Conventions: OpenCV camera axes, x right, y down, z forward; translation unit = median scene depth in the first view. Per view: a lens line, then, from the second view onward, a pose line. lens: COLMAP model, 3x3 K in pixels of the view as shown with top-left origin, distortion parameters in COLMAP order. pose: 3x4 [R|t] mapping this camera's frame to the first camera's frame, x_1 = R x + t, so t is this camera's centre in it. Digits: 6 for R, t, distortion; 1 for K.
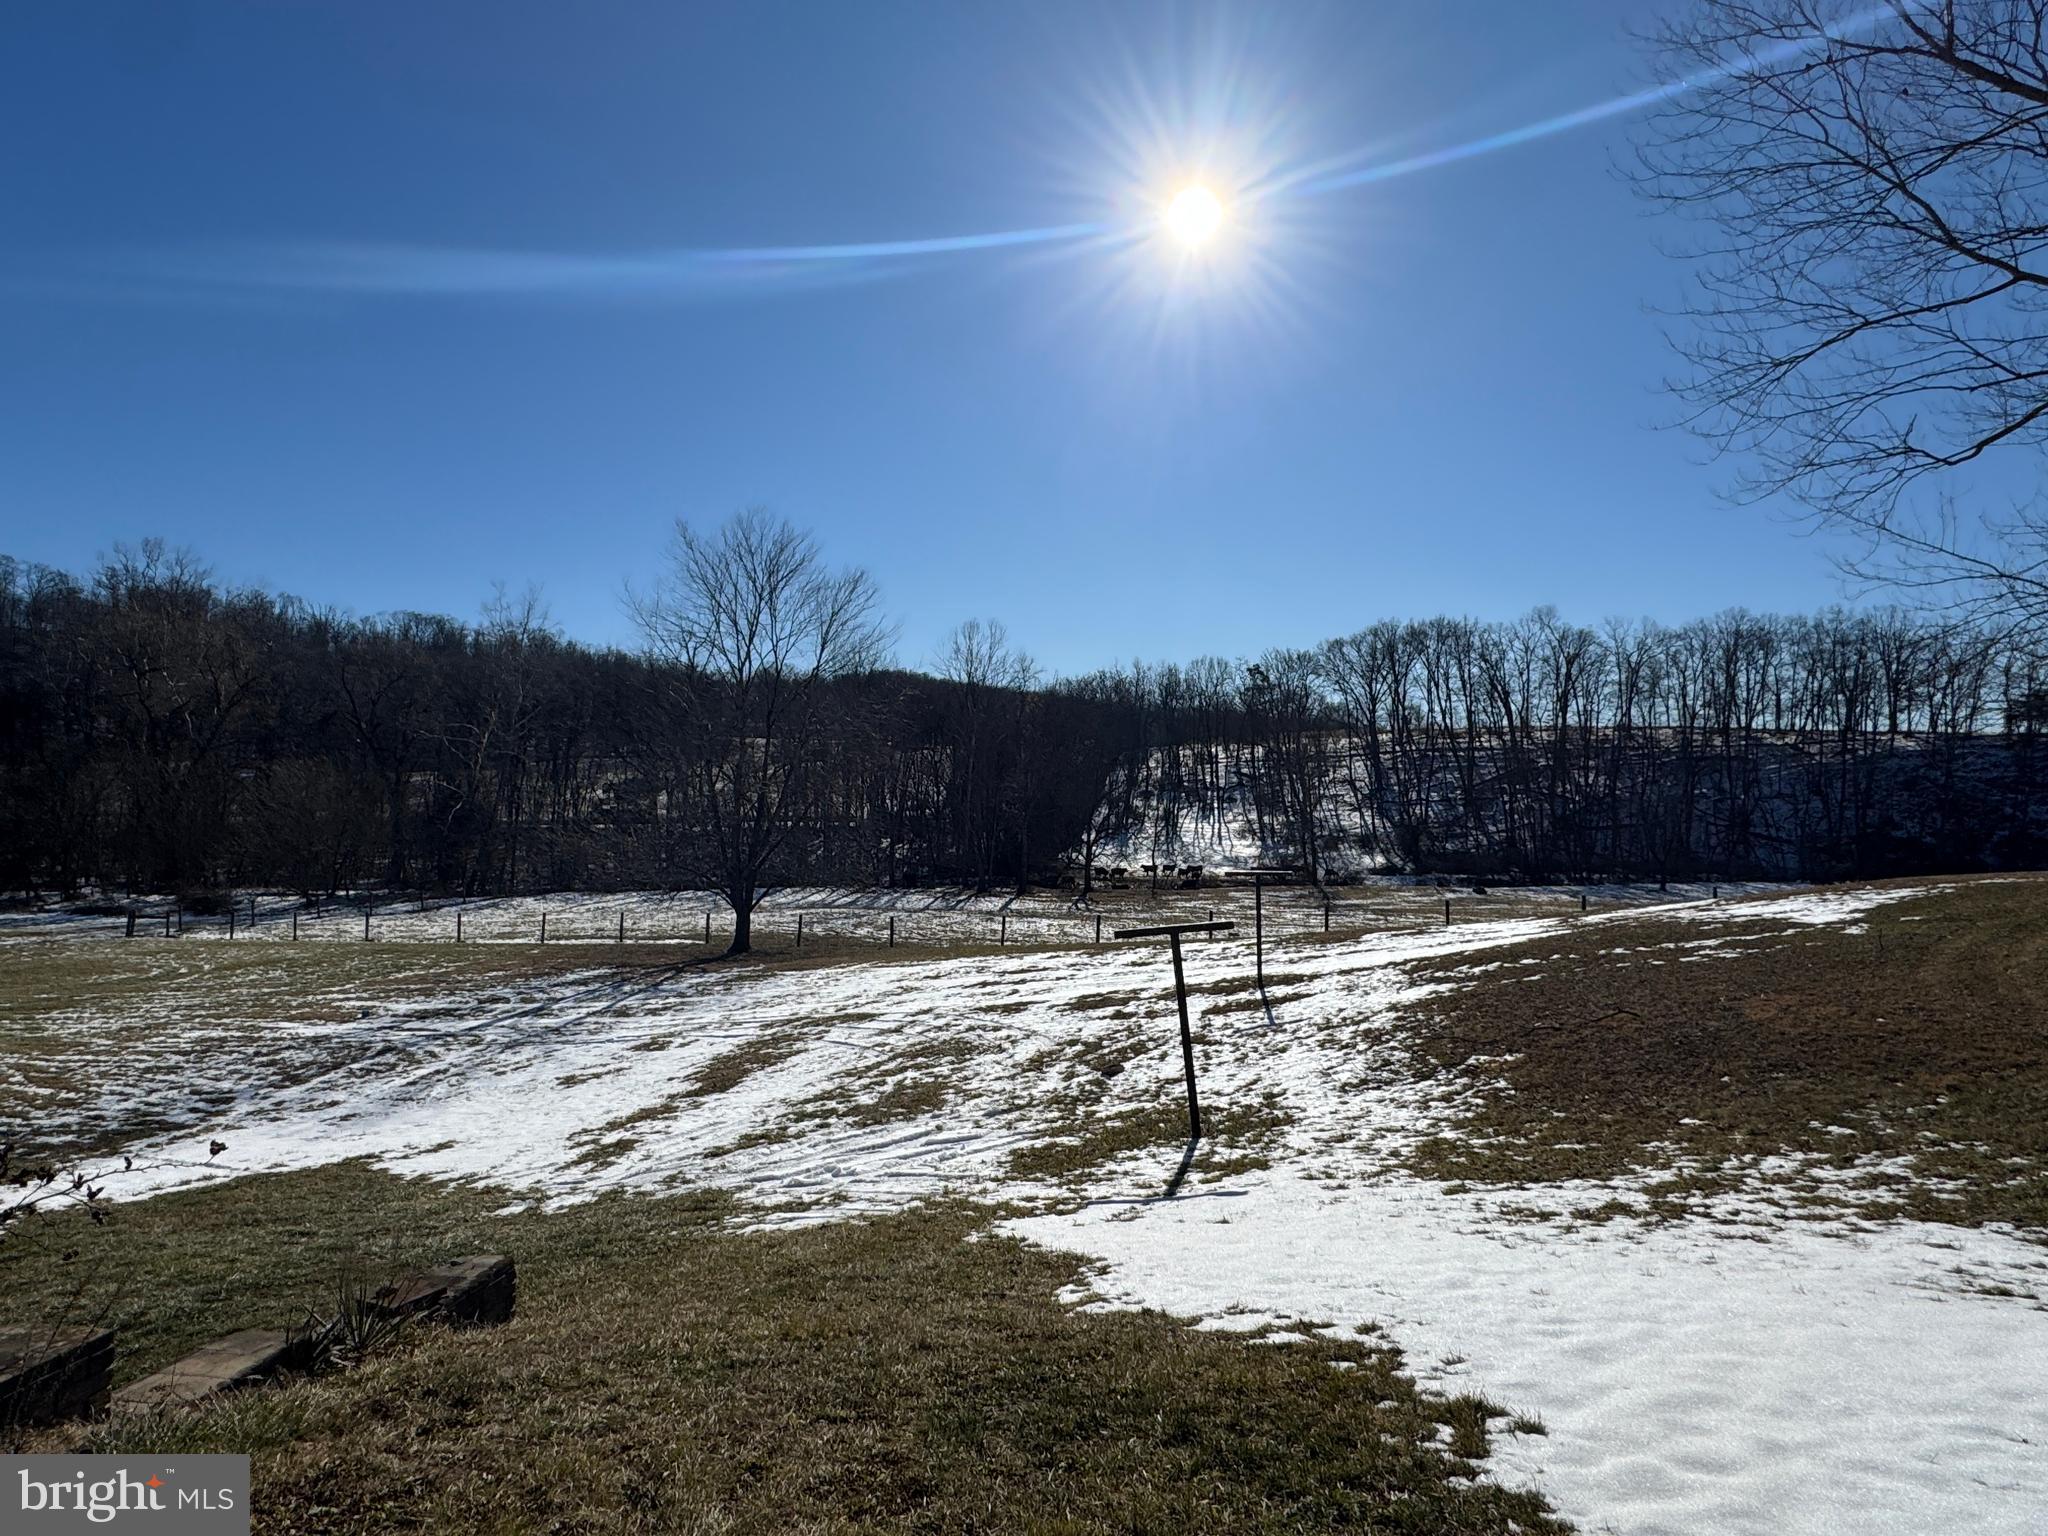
lens RADIAL K [[1178.7, 0, 1024.0], [0, 1178.7, 768.0], [0, 0, 1]] dist [-0.013662, -0.000791]
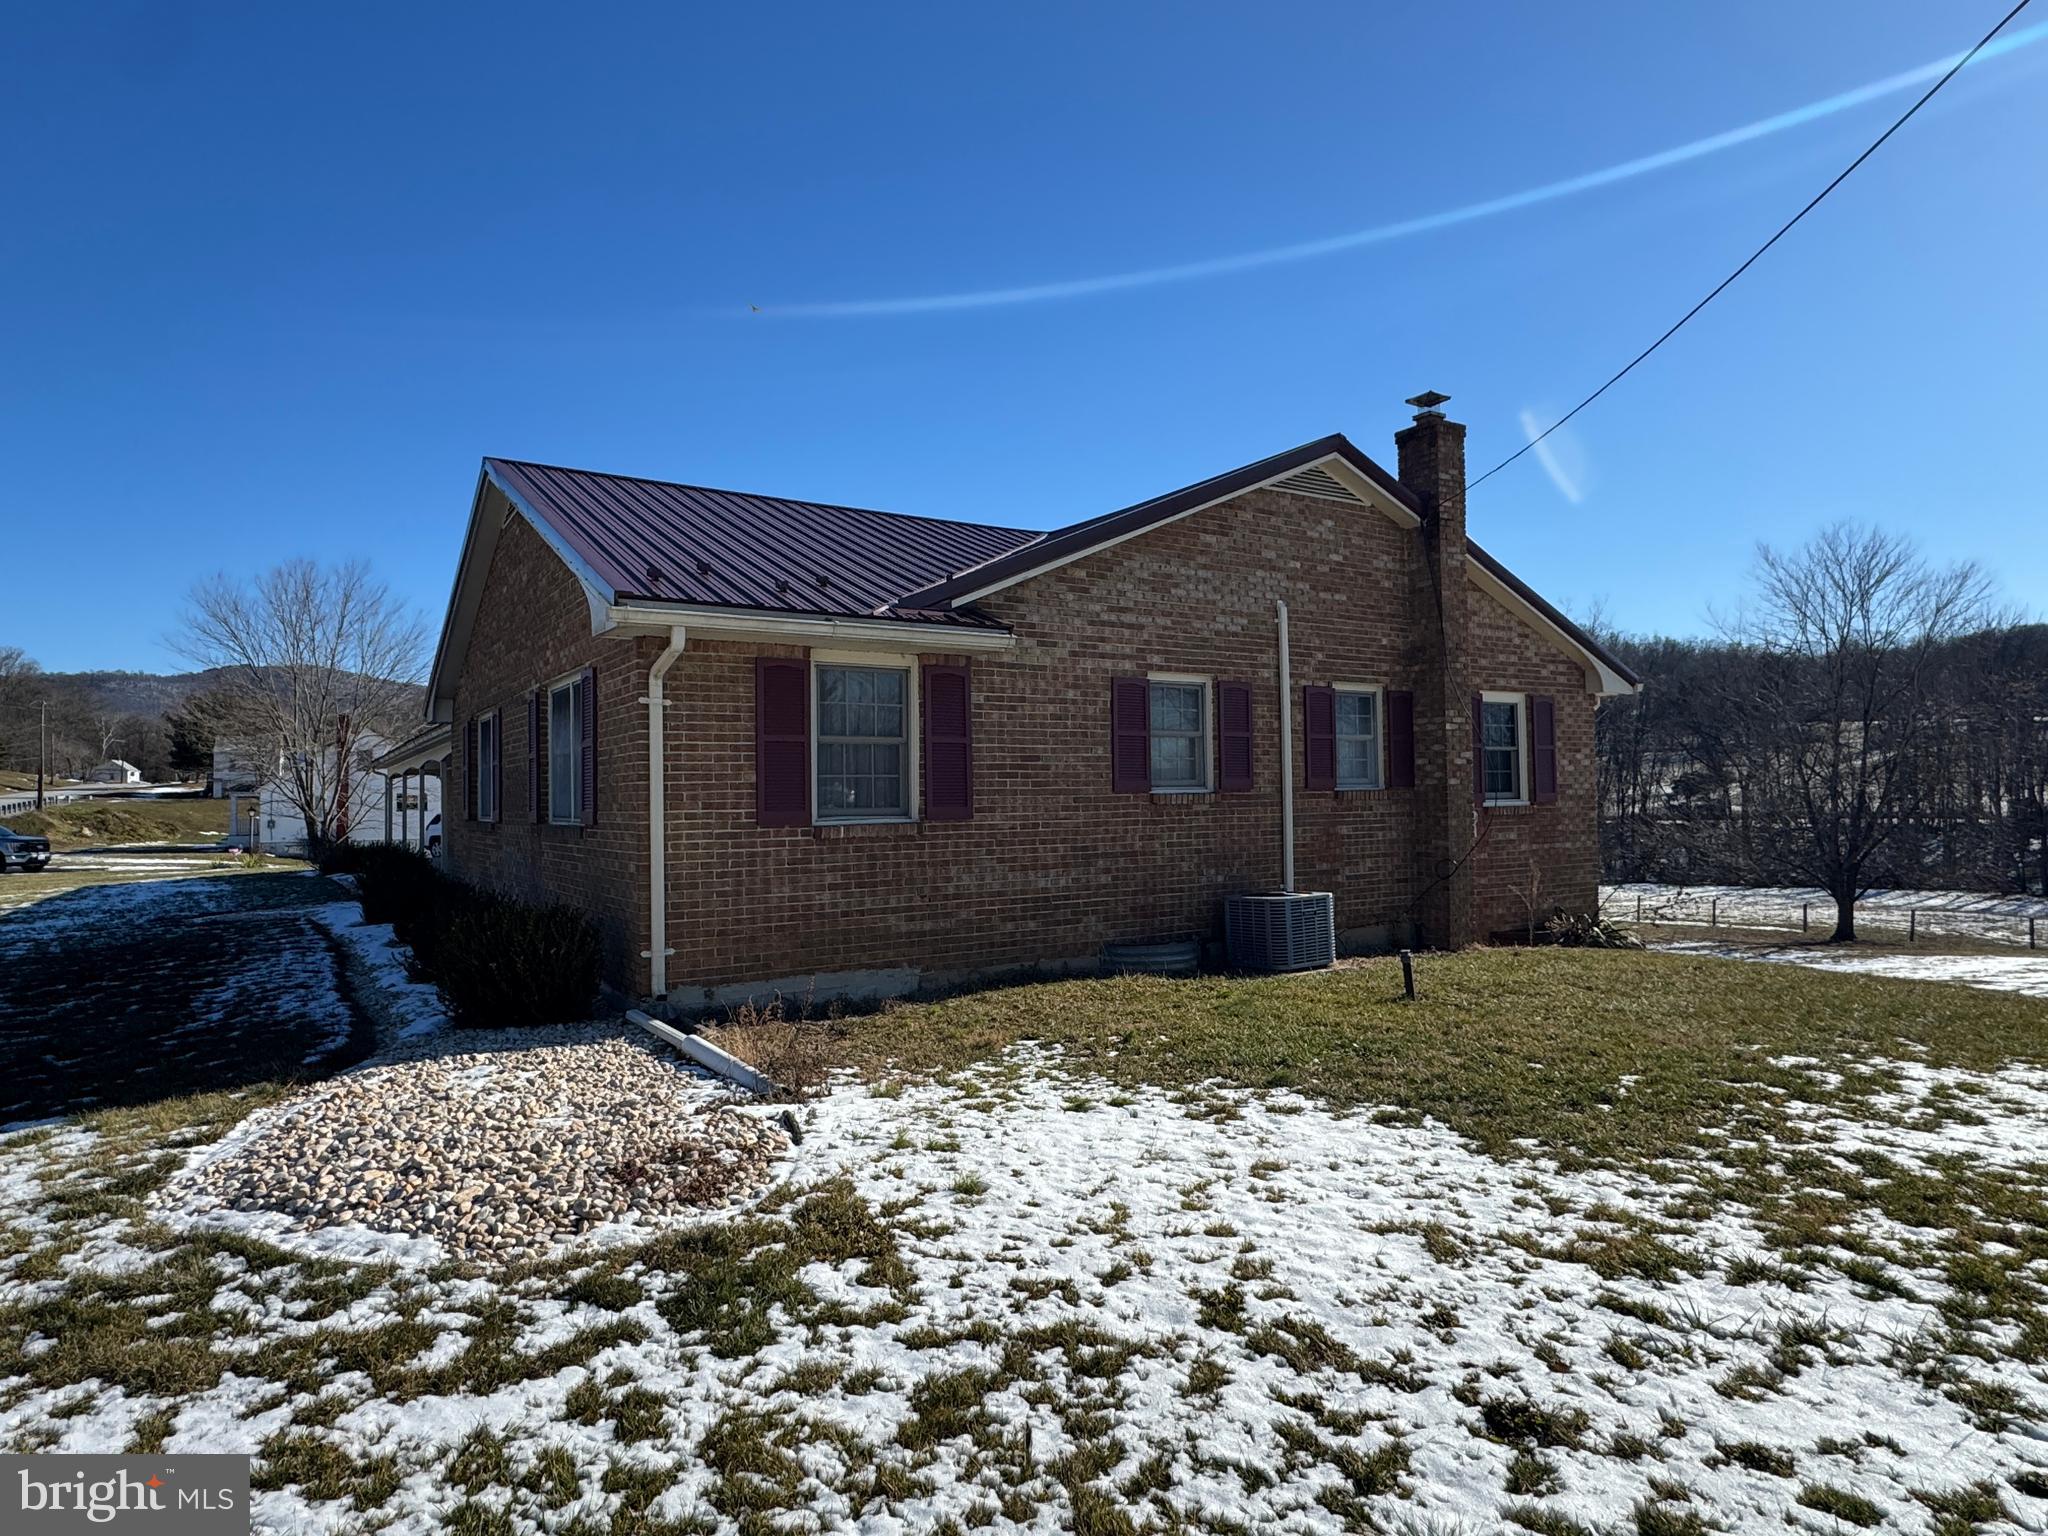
lens RADIAL K [[1178.7, 0, 1024.0], [0, 1178.7, 768.0], [0, 0, 1]] dist [-0.013662, -0.000791]
pose [[0.669626, -0.034661, -0.741889, 0.022307], [0.039042, 0.999172, -0.011442, -0.007378], [0.741671, -0.021303, 0.670425, -0.109139]]
